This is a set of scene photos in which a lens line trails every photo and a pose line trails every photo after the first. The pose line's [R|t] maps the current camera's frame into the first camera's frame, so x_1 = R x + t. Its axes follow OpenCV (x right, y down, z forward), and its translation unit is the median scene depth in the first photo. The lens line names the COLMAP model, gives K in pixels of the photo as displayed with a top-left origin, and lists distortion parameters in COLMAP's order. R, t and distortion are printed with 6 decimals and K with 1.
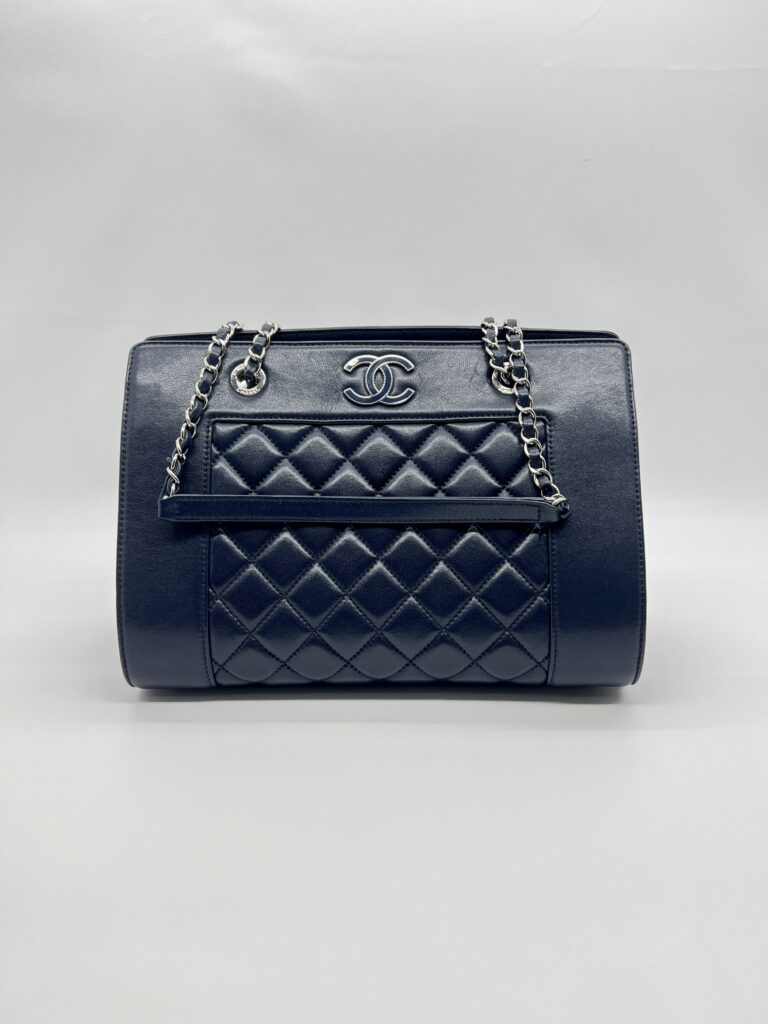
lens RADIAL K [[775.2, 0, 387.3], [0, 775.2, 511.6], [0, 0, 1]] dist [-0.002007, 0.014666]
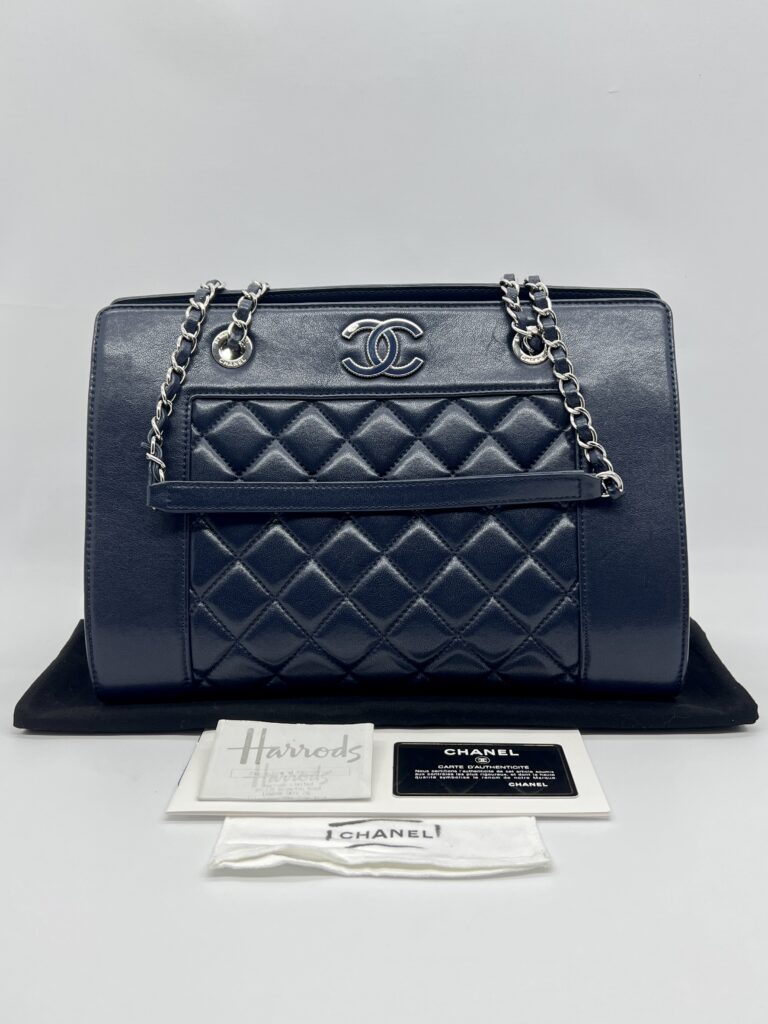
lens RADIAL K [[775.2, 0, 380.1], [0, 775.2, 512.7], [0, 0, 1]] dist [-0.002007, 0.014666]
pose [[0.999945, -0.006001, -0.008579, -0.006813], [0.005995, 0.999982, -0.000718, 0.014897], [0.008583, 0.000667, 0.999963, 0.129612]]
